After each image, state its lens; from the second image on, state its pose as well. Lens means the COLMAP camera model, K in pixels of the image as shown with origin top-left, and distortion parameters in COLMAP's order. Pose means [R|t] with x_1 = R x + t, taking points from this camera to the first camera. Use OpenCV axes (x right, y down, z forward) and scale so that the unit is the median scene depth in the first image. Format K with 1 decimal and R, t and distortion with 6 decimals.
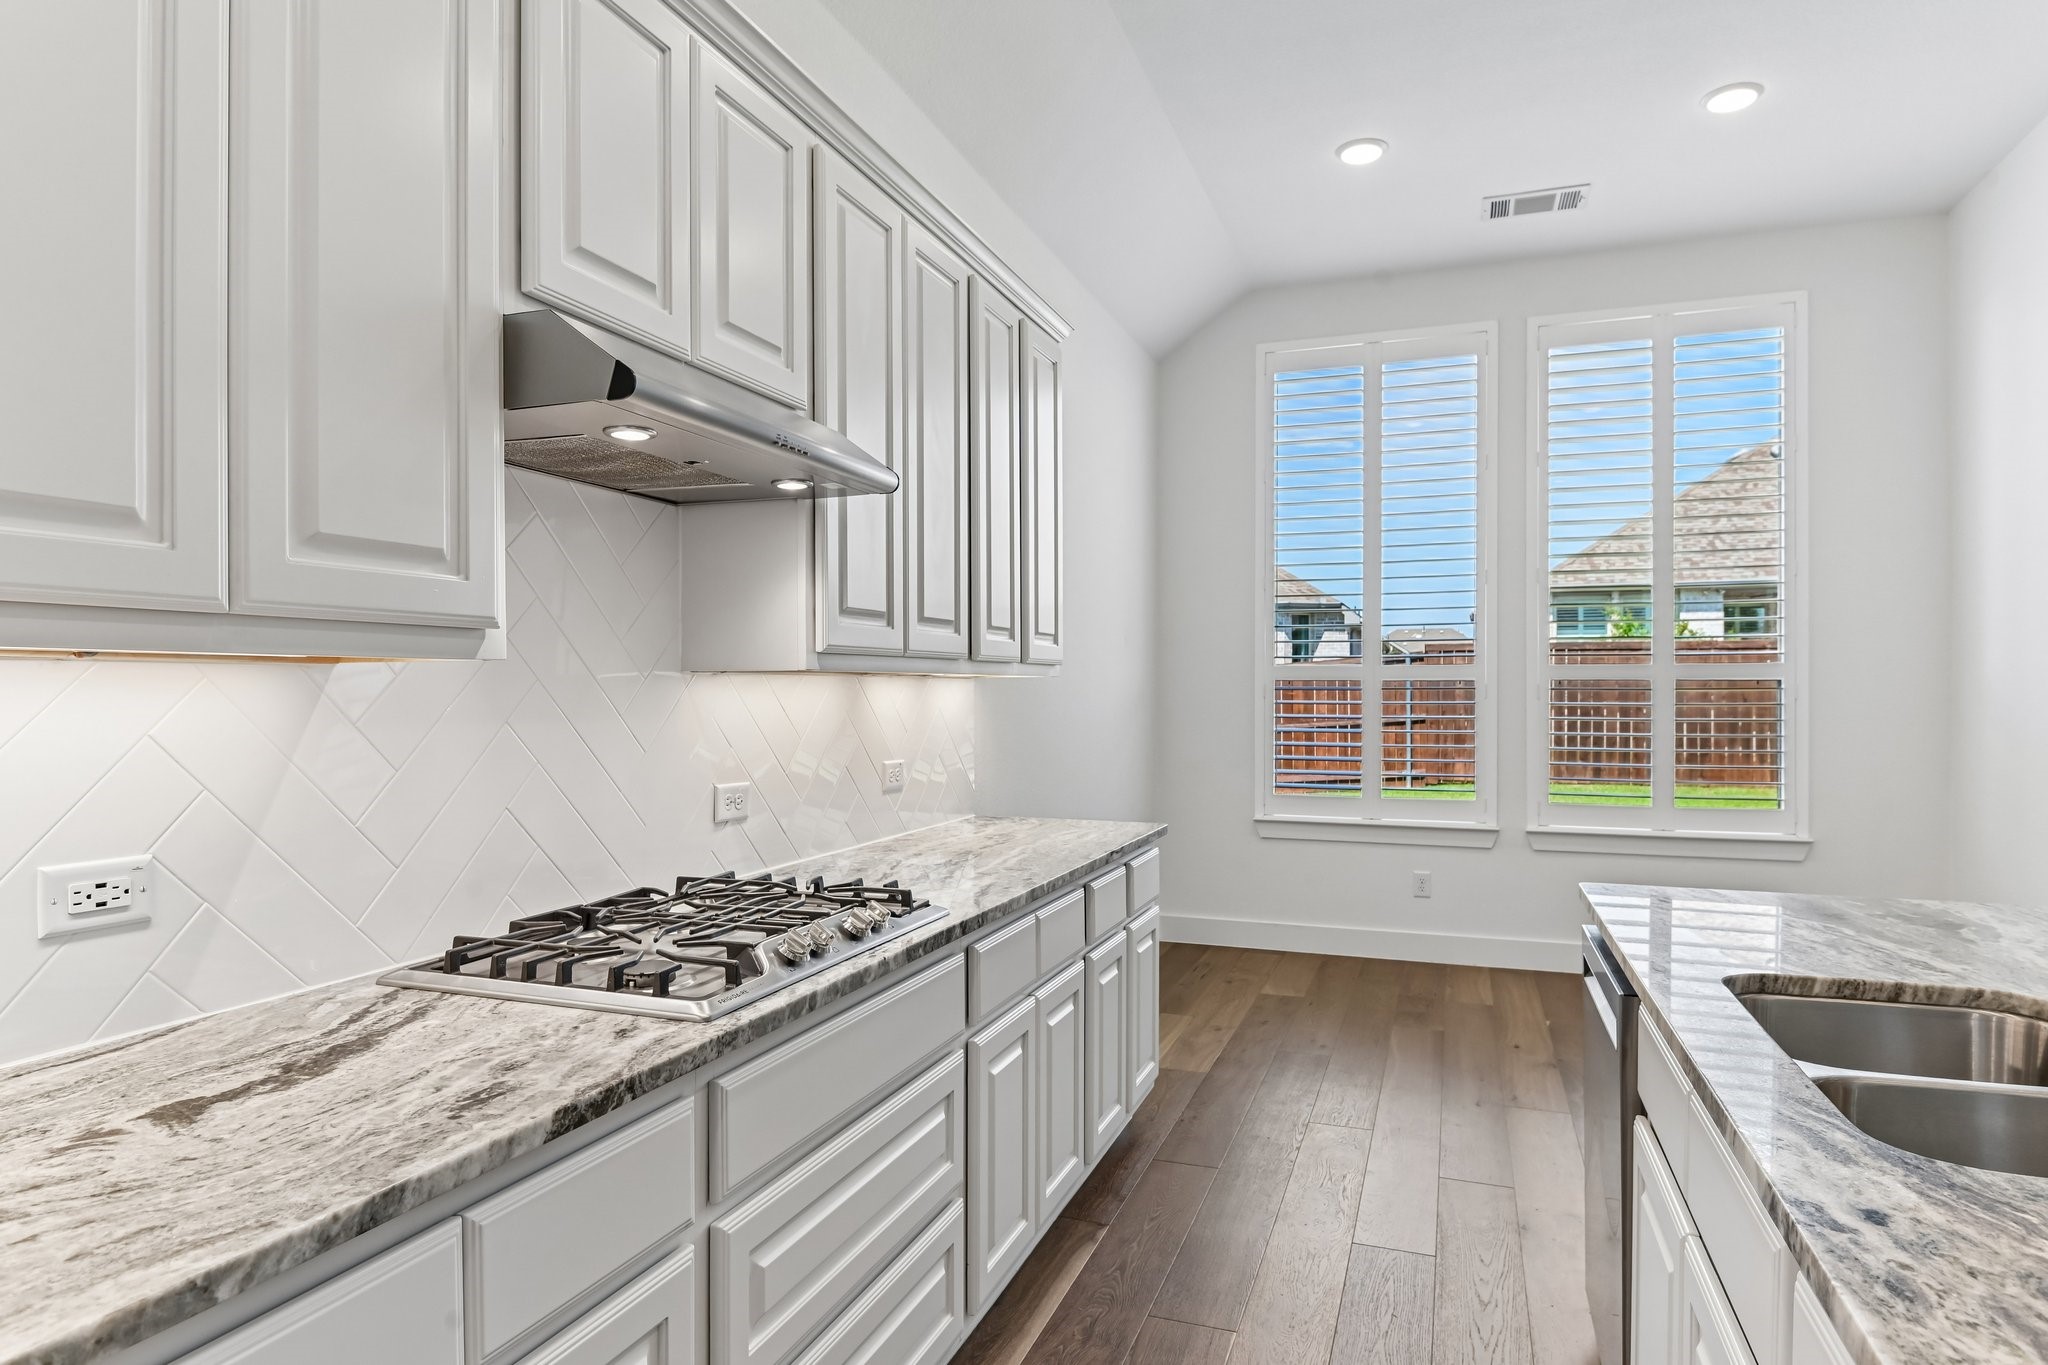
lens RADIAL K [[1156.8, 0, 1022.9], [0, 1156.8, 695.8], [0, 0, 1]] dist [0.000989, -0.001074]
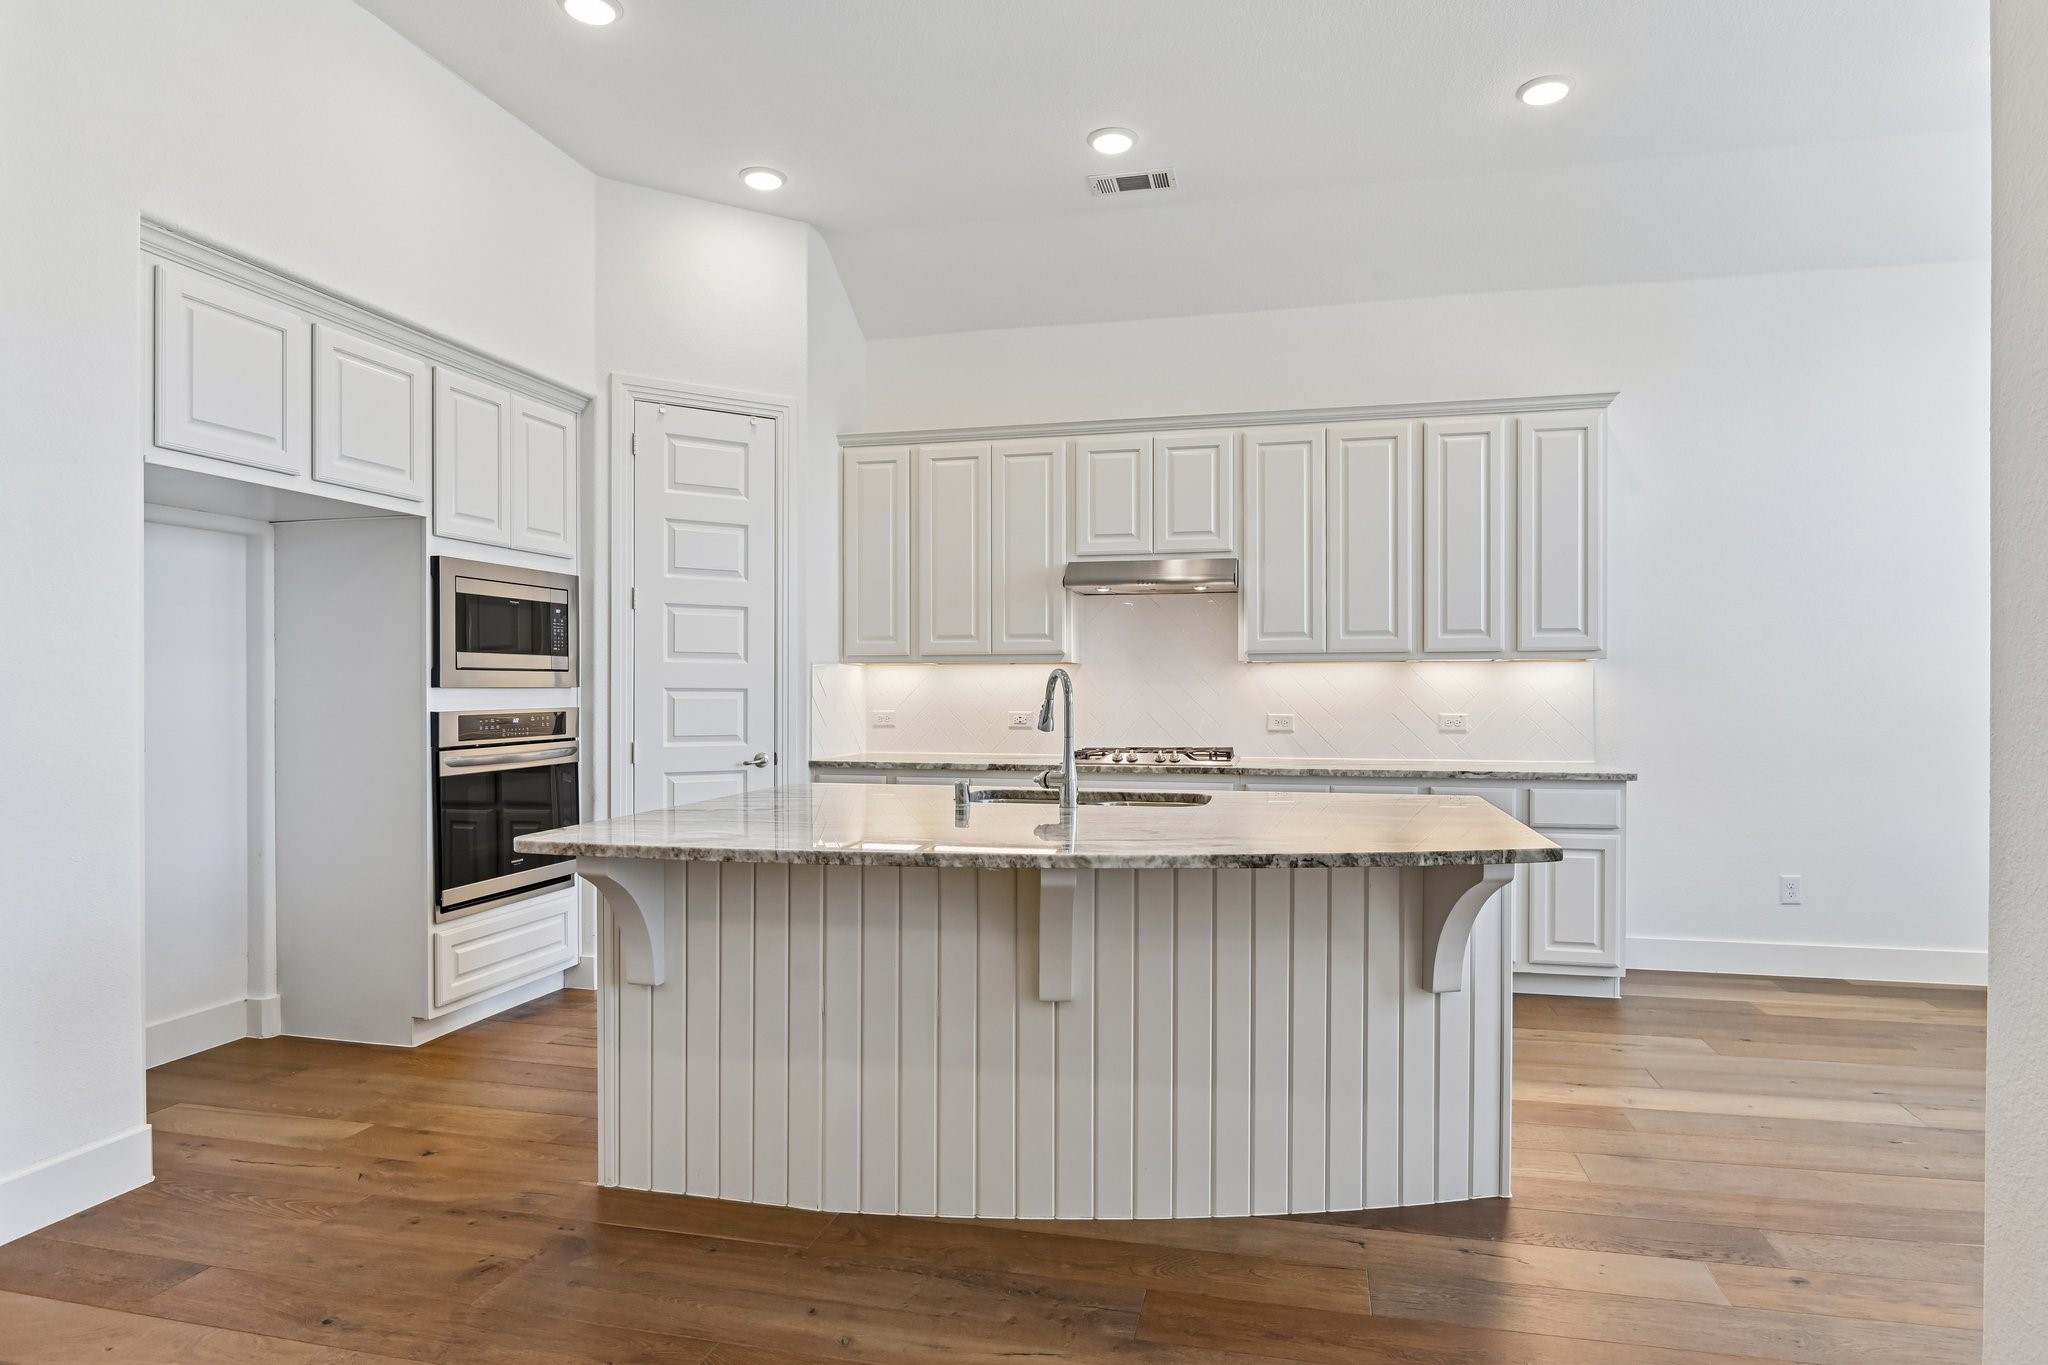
lens RADIAL K [[1156.8, 0, 1028.3], [0, 1156.8, 695.1], [0, 0, 1]] dist [0.000989, -0.001074]
pose [[0.132698, 0.005102, -0.991143, 0.839986], [-0.006147, 0.999972, 0.004325, 0.015161], [0.991137, 0.005518, 0.132726, 0.115074]]
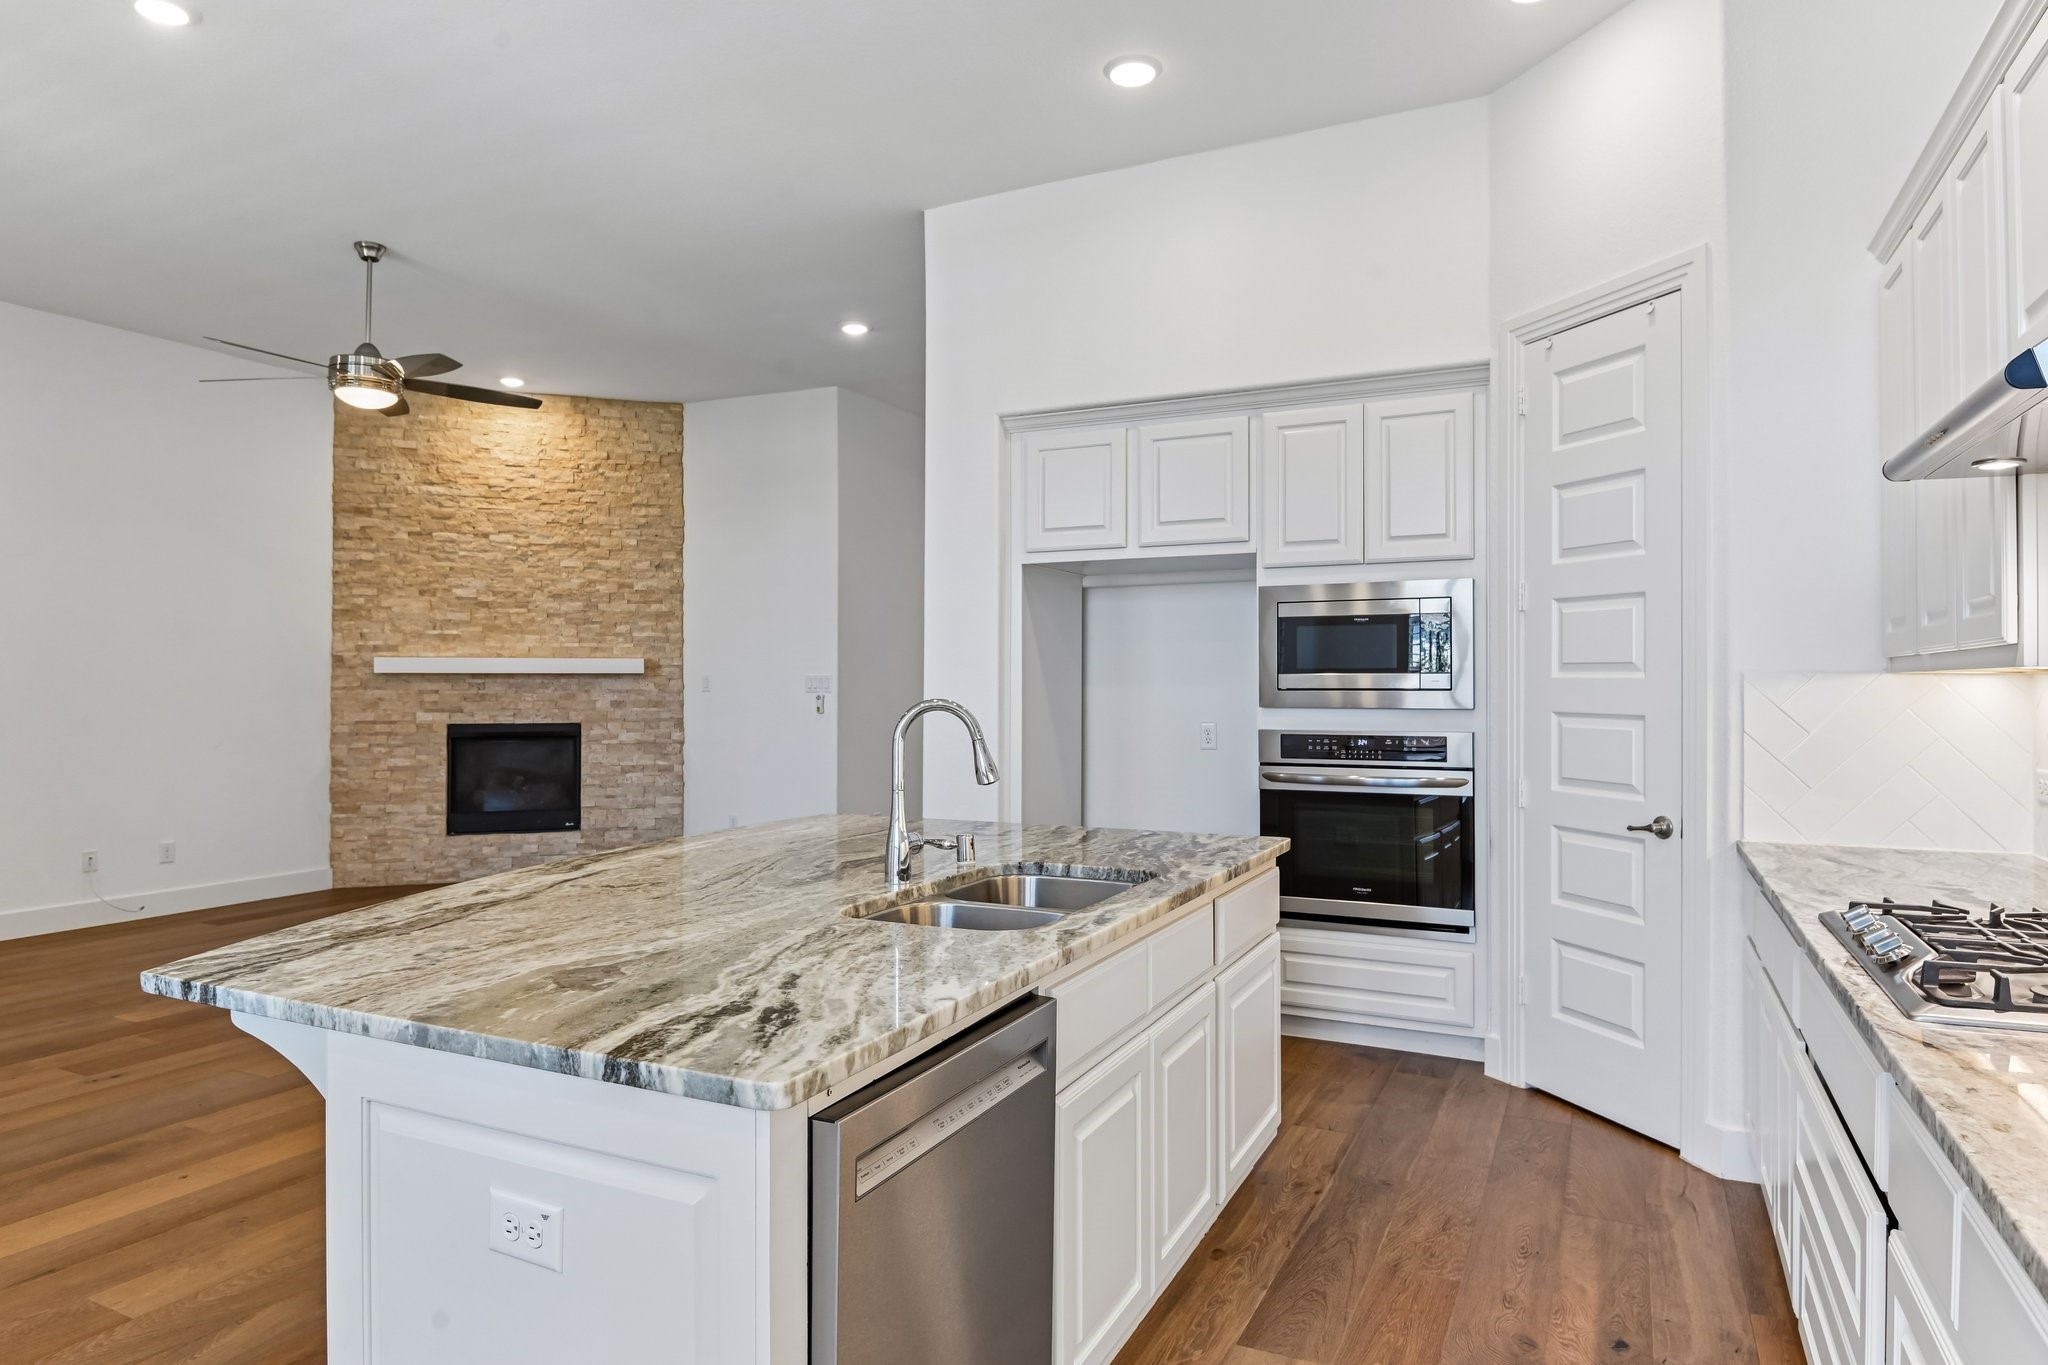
lens RADIAL K [[1220.1, 0, 1024.3], [0, 1220.1, 672.2], [0, 0, 1]] dist [0.007705, -0.001036]
pose [[-0.995345, -0.000102, 0.096373, 0.152064], [-0.000356, 0.999997, -0.002621, -0.005768], [-0.096373, -0.002643, -0.995342, 0.692634]]
